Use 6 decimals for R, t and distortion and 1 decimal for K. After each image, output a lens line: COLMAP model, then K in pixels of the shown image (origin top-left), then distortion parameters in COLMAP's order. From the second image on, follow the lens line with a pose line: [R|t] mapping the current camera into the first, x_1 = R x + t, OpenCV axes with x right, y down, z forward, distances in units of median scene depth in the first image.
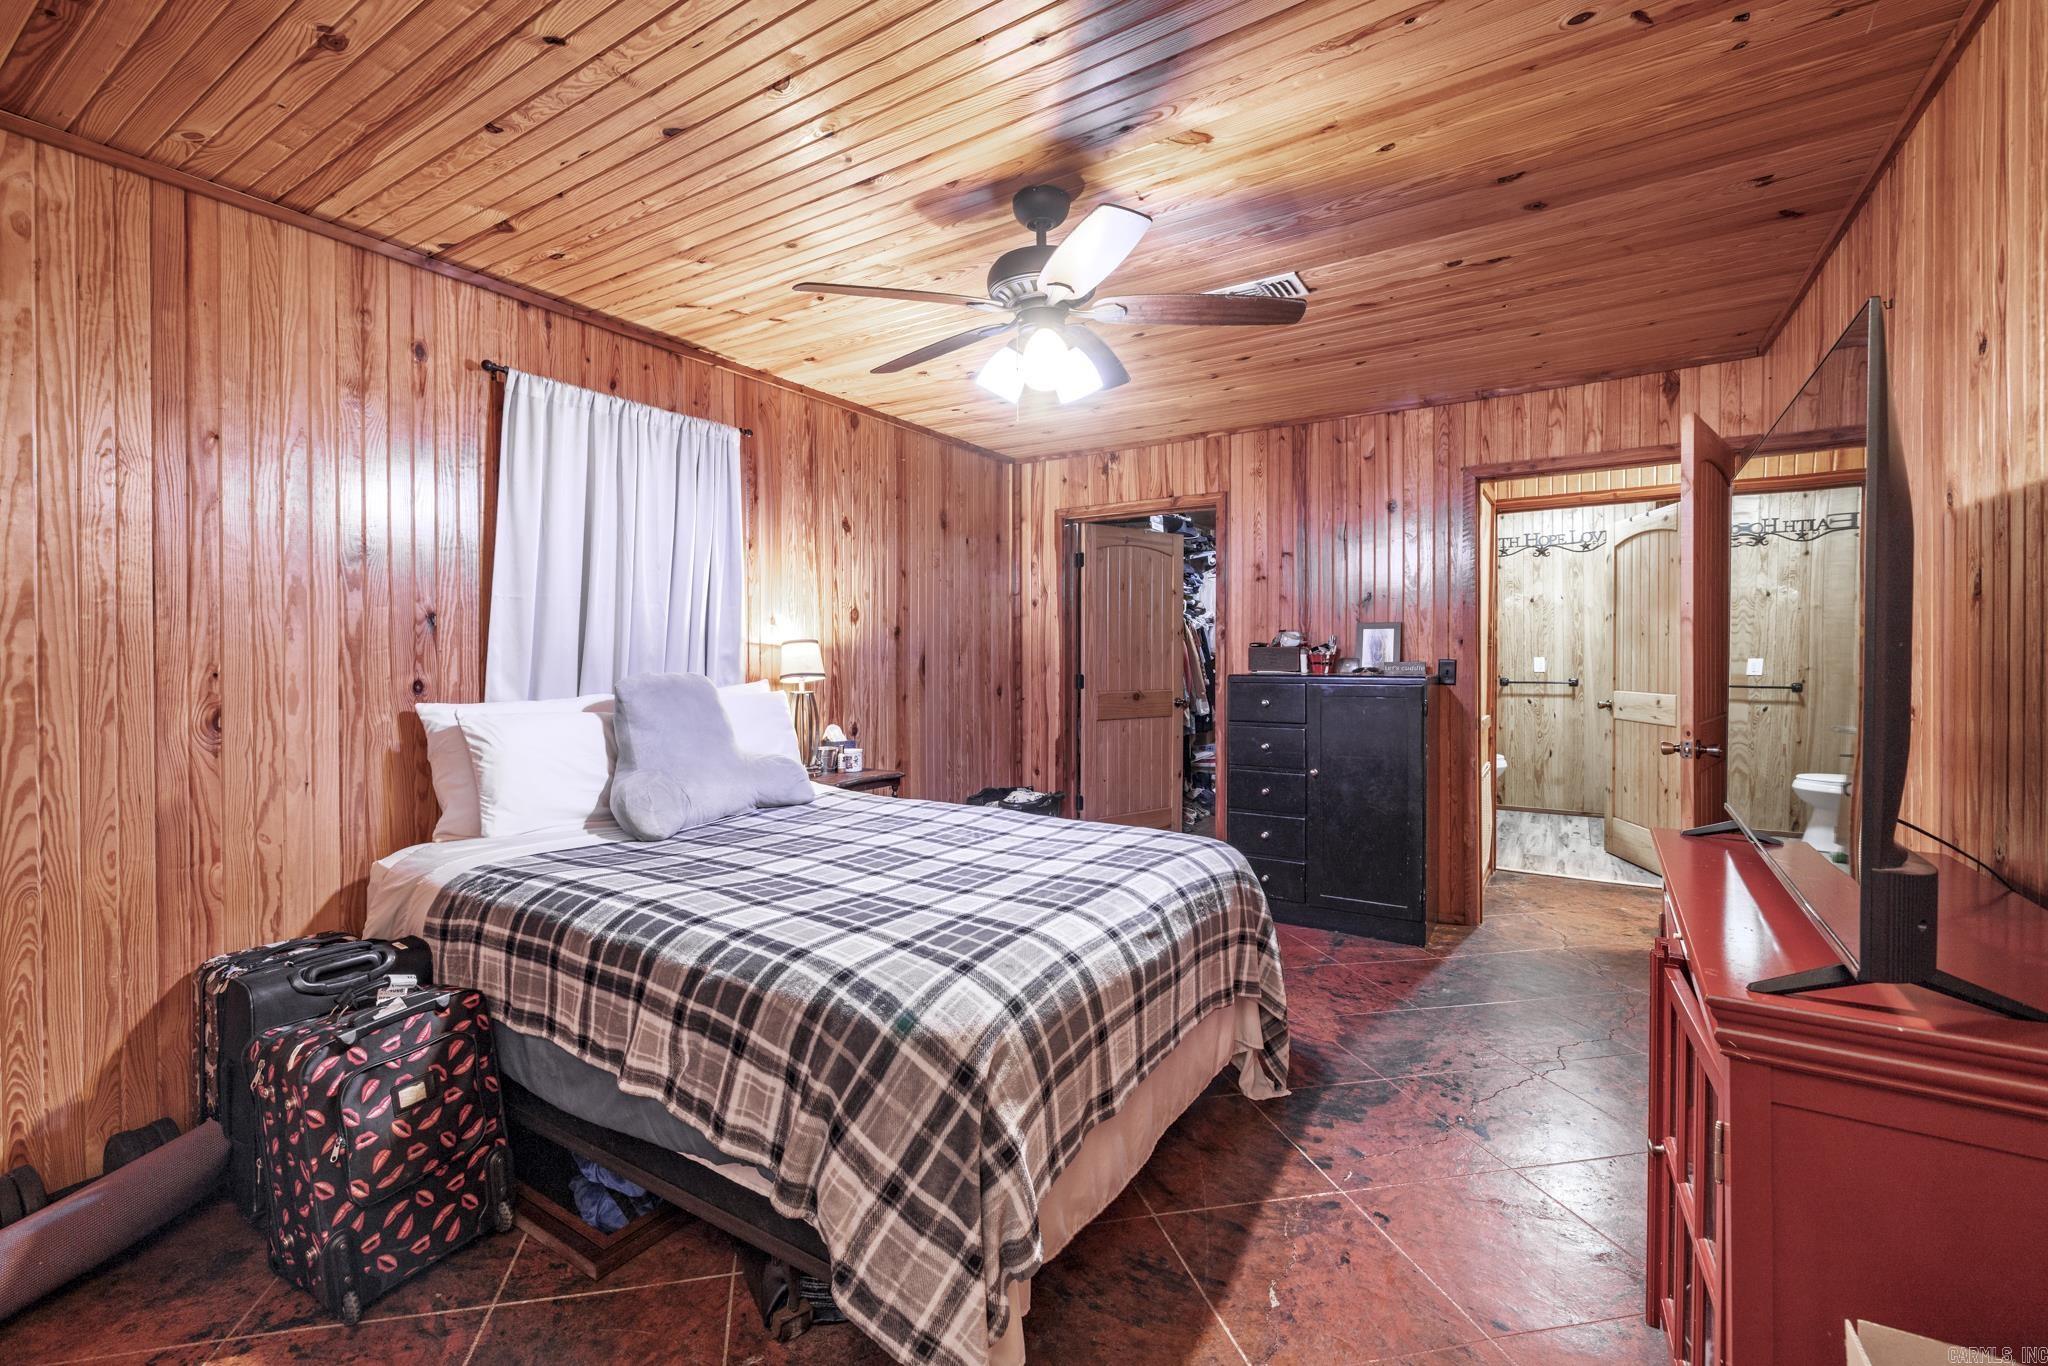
lens RADIAL K [[905.4, 0, 1004.2], [0, 905.4, 669.0], [0, 0, 1]] dist [-0.001117, -0.000293]
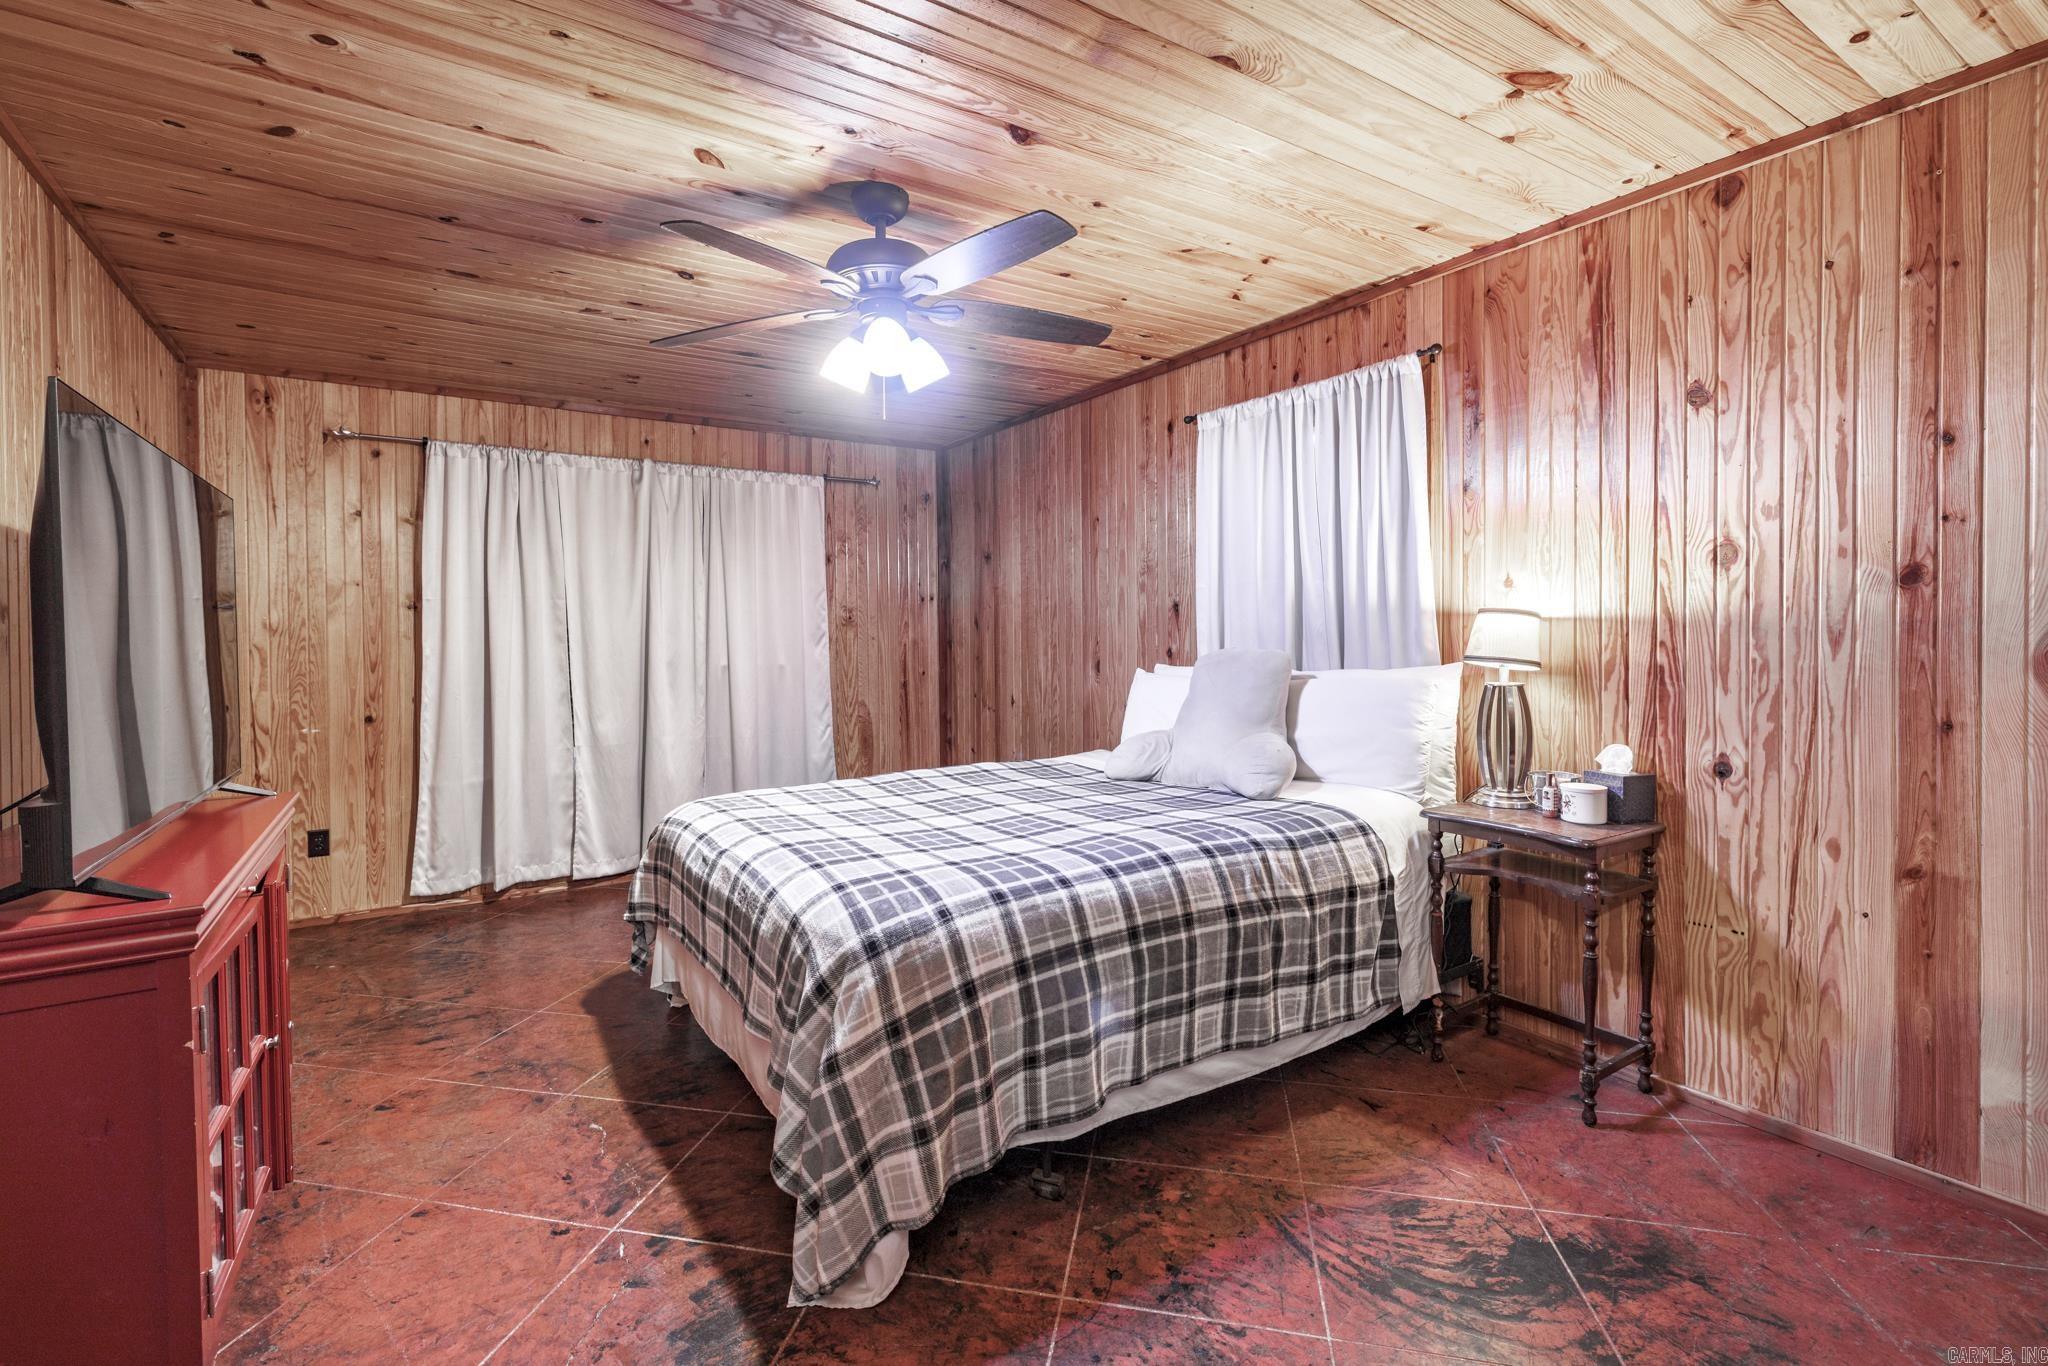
lens RADIAL K [[899.0, 0, 1030.6], [0, 899.0, 641.6], [0, 0, 1]] dist [-0.000633, -0.000160]
pose [[-0.395646, 0.018947, -0.918208, 1.172856], [-0.002778, 0.999758, 0.021826, -0.041102], [0.918399, 0.011187, -0.395497, 1.981848]]
